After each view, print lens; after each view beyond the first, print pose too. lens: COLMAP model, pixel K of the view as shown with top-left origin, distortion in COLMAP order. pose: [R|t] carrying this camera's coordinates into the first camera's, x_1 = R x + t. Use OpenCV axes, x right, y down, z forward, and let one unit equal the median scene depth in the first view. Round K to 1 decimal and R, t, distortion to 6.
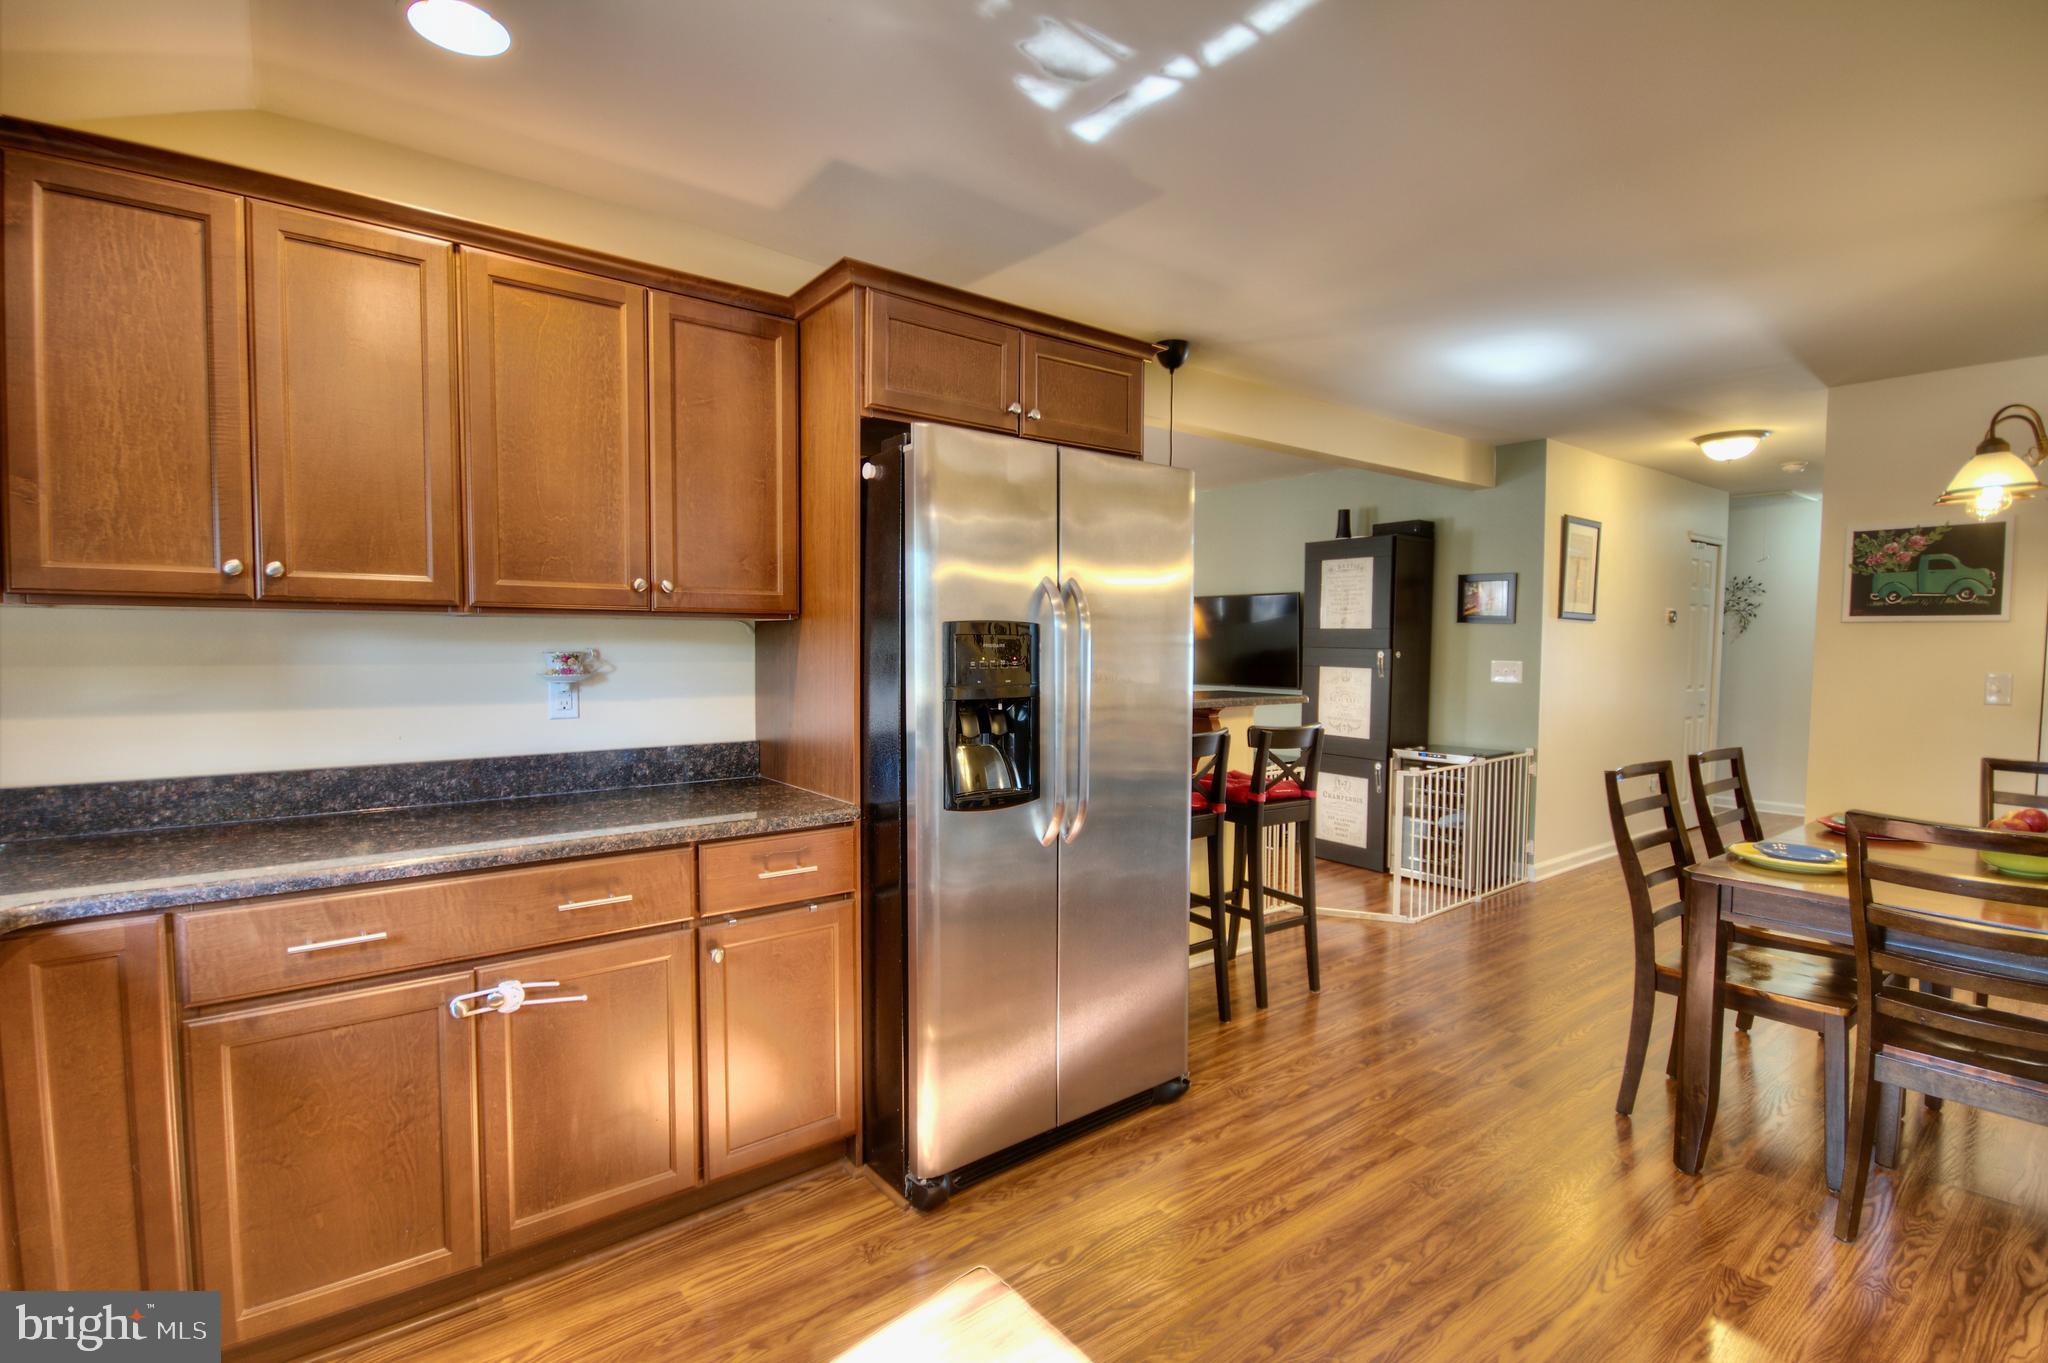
lens RADIAL K [[946.6, 0, 1020.5], [0, 946.6, 690.6], [0, 0, 1]] dist [0.000600, 0.000583]
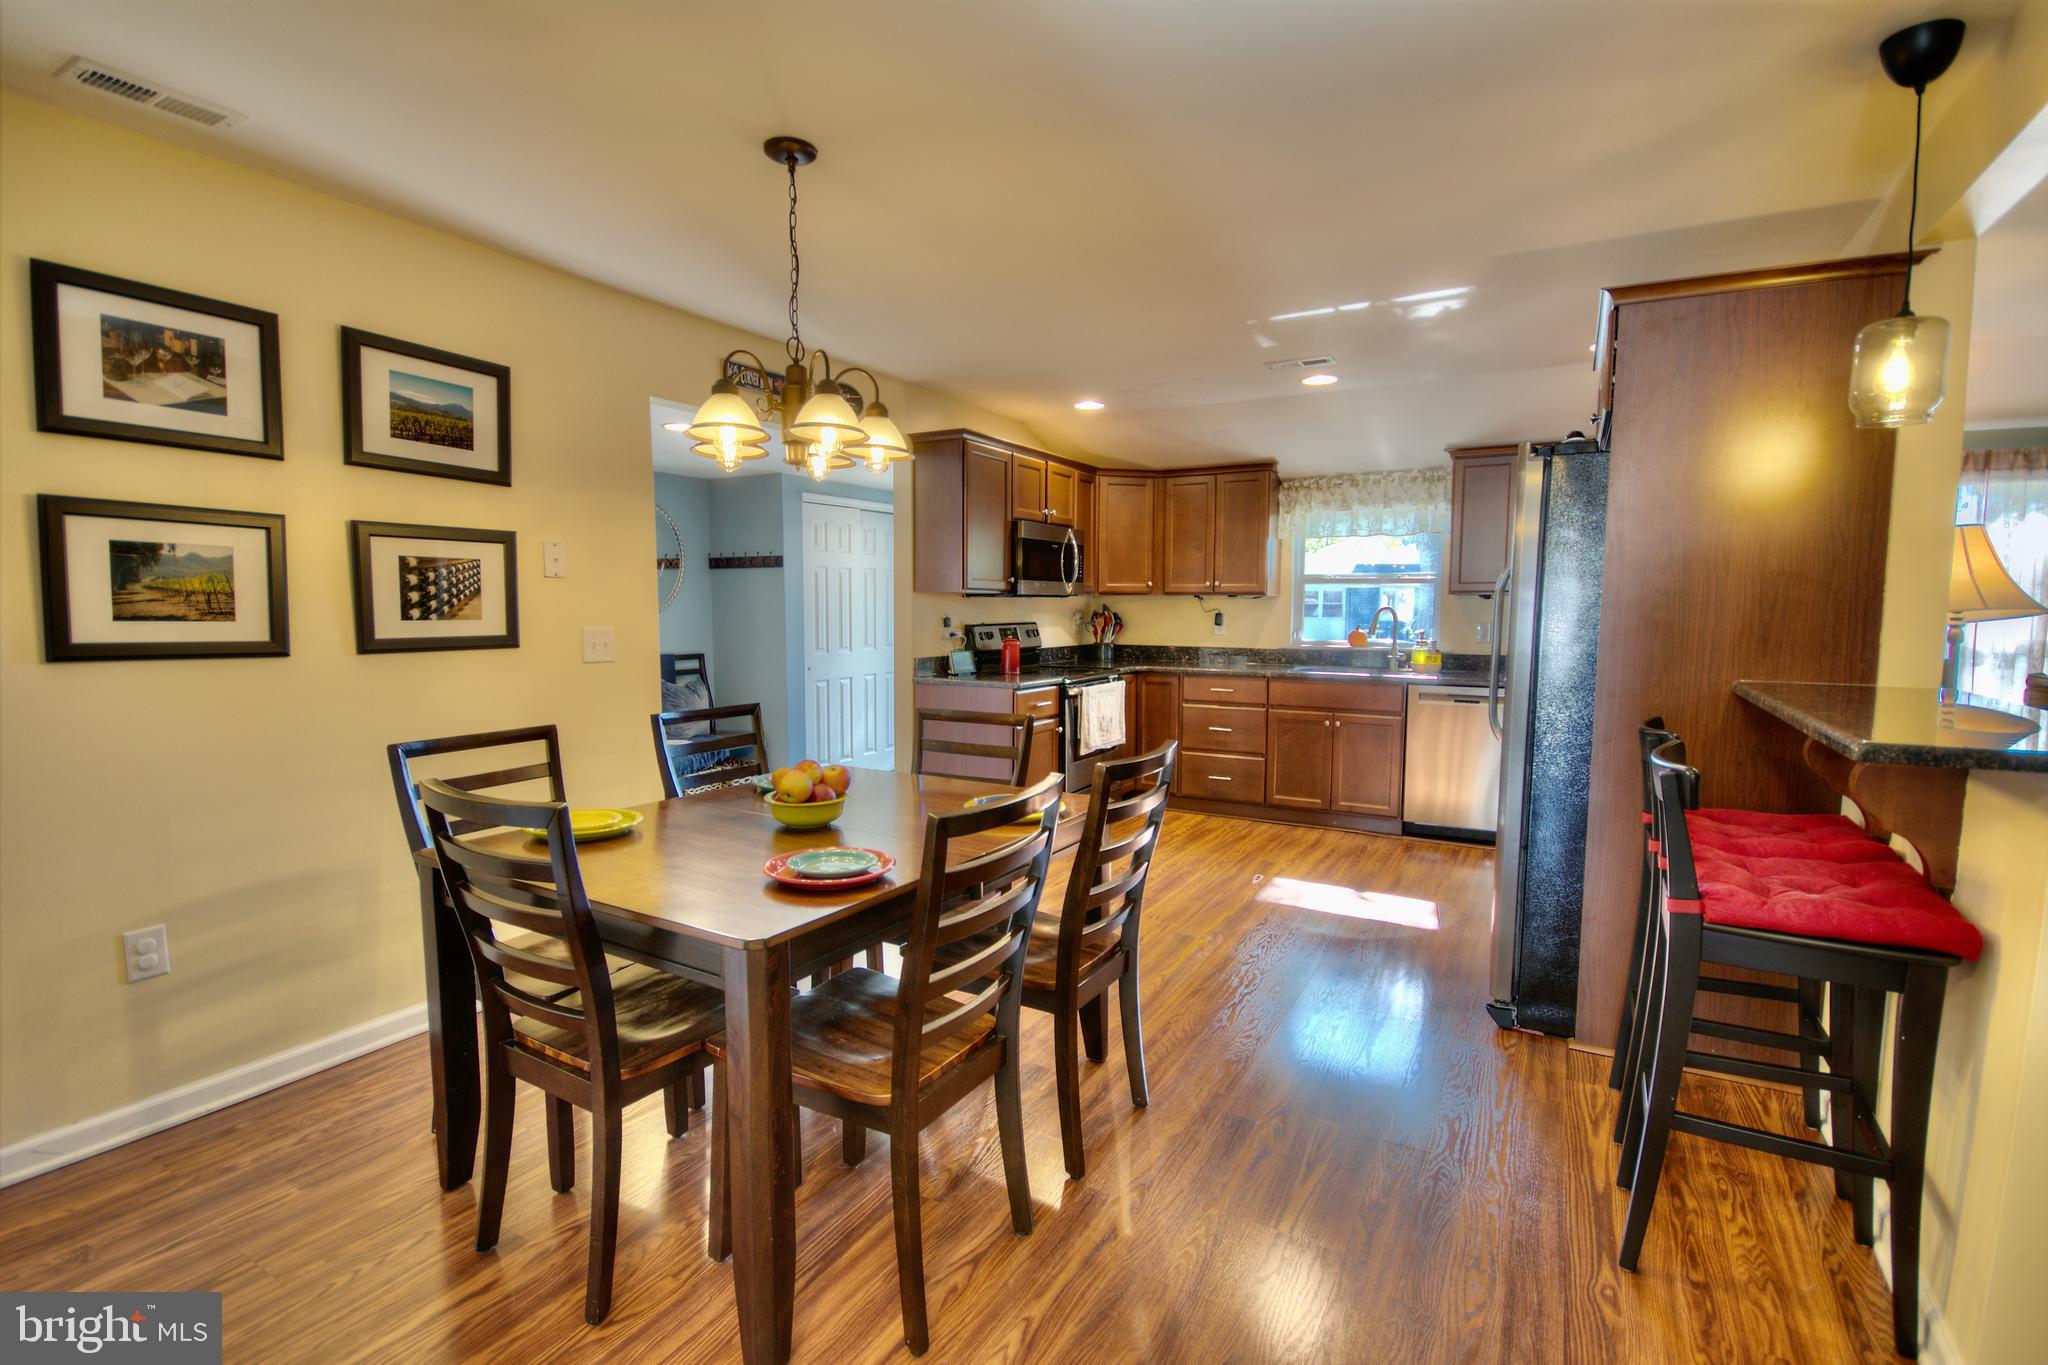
lens RADIAL K [[953.4, 0, 1025.0], [0, 953.4, 691.4], [0, 0, 1]] dist [-0.002925, -0.000116]
pose [[-0.922040, 0.024878, -0.386293, 0.578716], [-0.031707, 0.989725, 0.139421, -0.044843], [0.385793, 0.140800, -0.911778, 0.927853]]
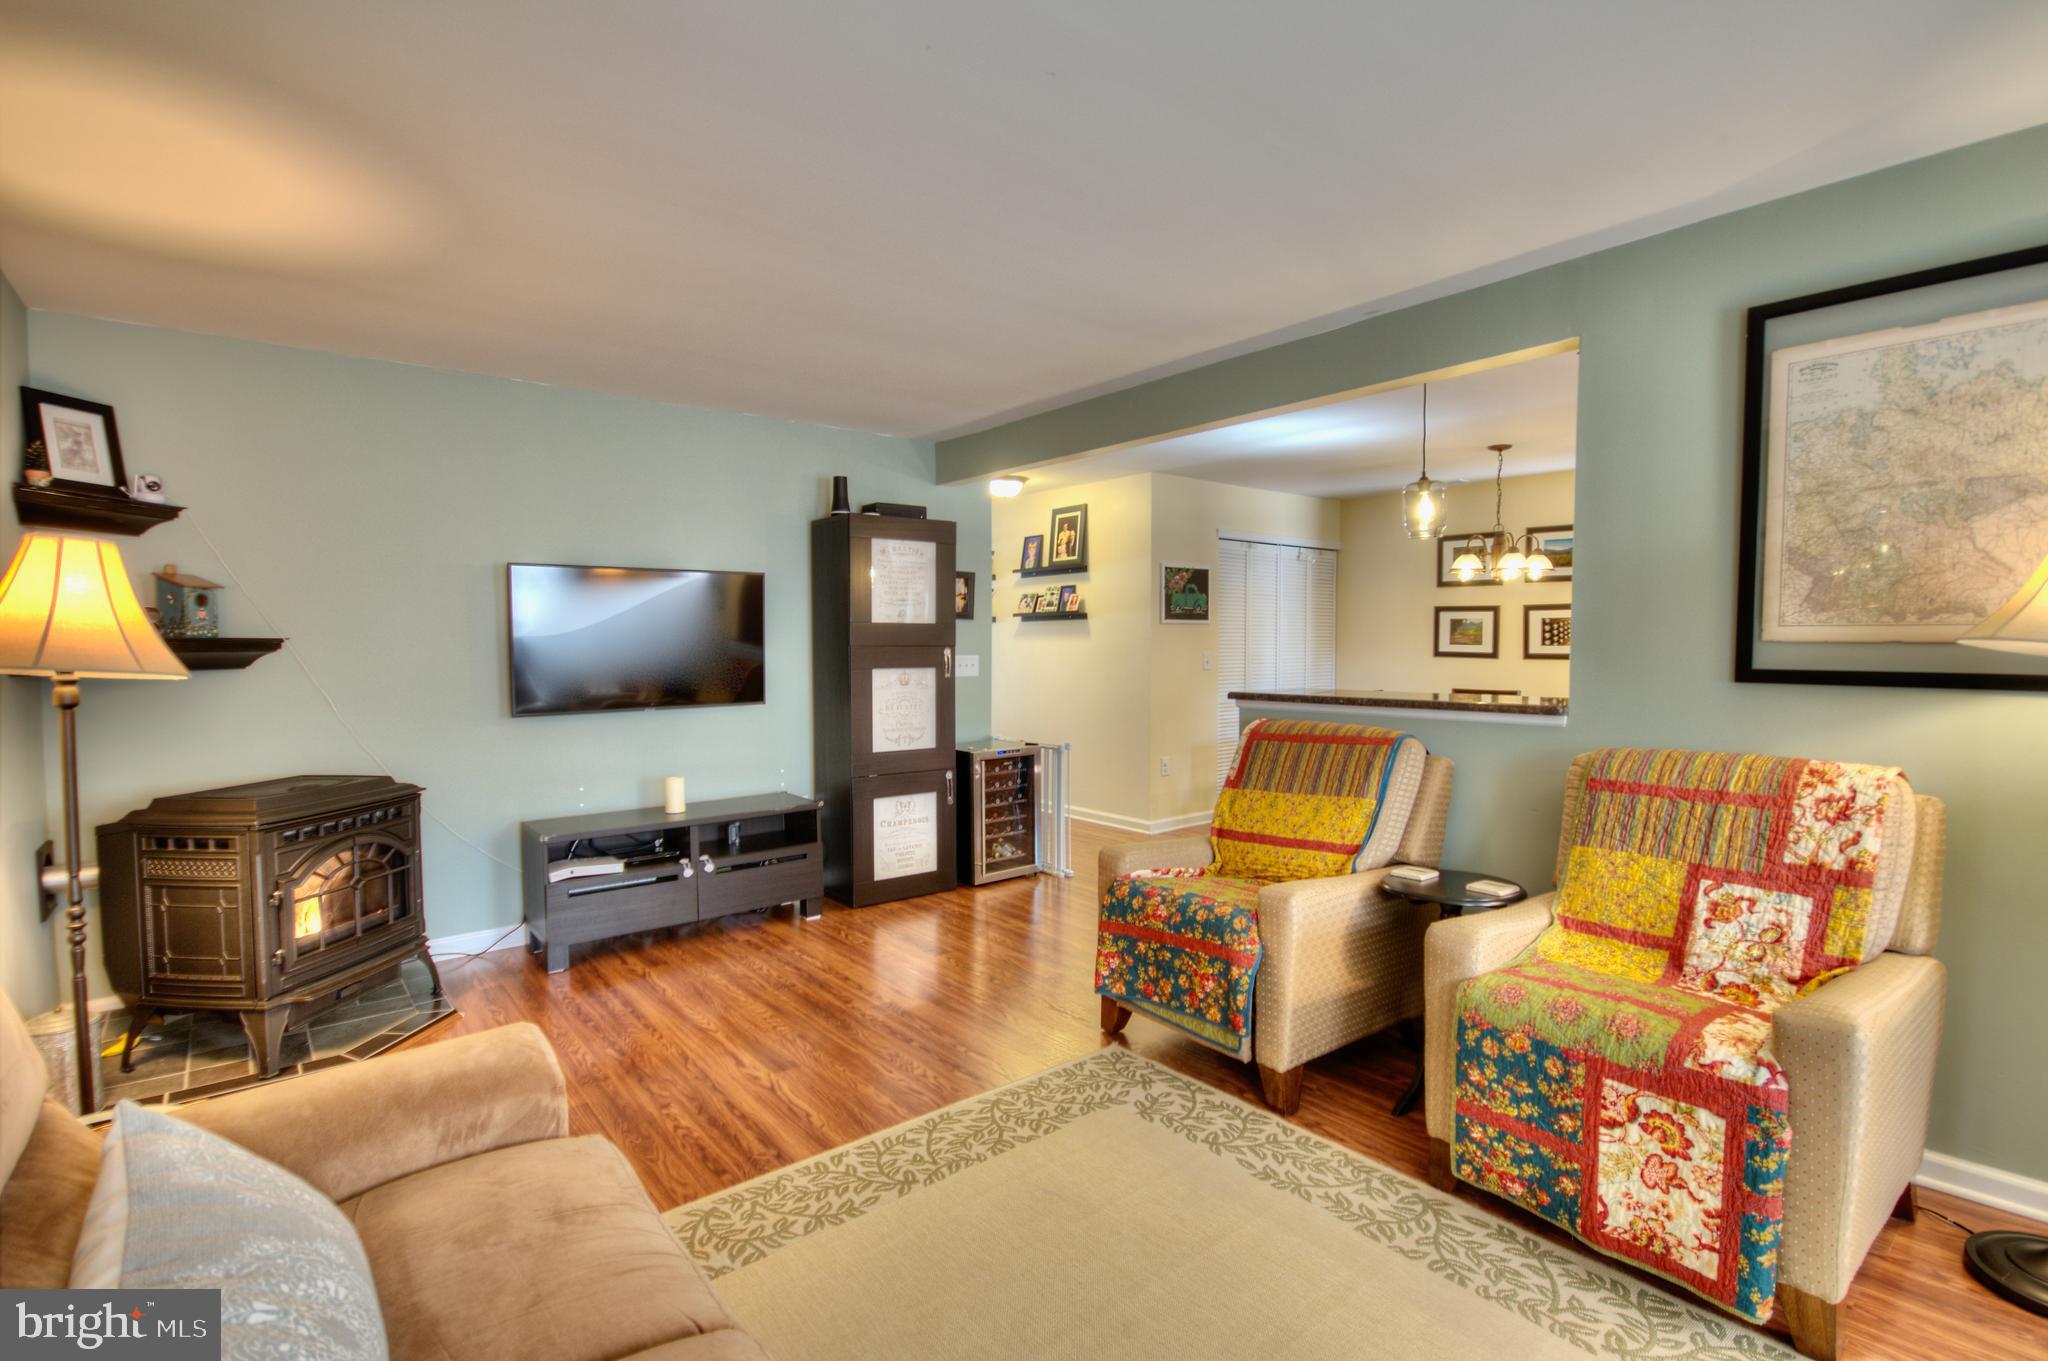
lens RADIAL K [[953.4, 0, 1025.0], [0, 953.4, 689.4], [0, 0, 1]] dist [-0.002925, -0.000116]
pose [[-0.030049, -0.059391, 0.997782, -0.569669], [0.058040, 0.996445, 0.061059, -0.057440], [-0.997862, 0.059746, -0.026495, 1.010914]]
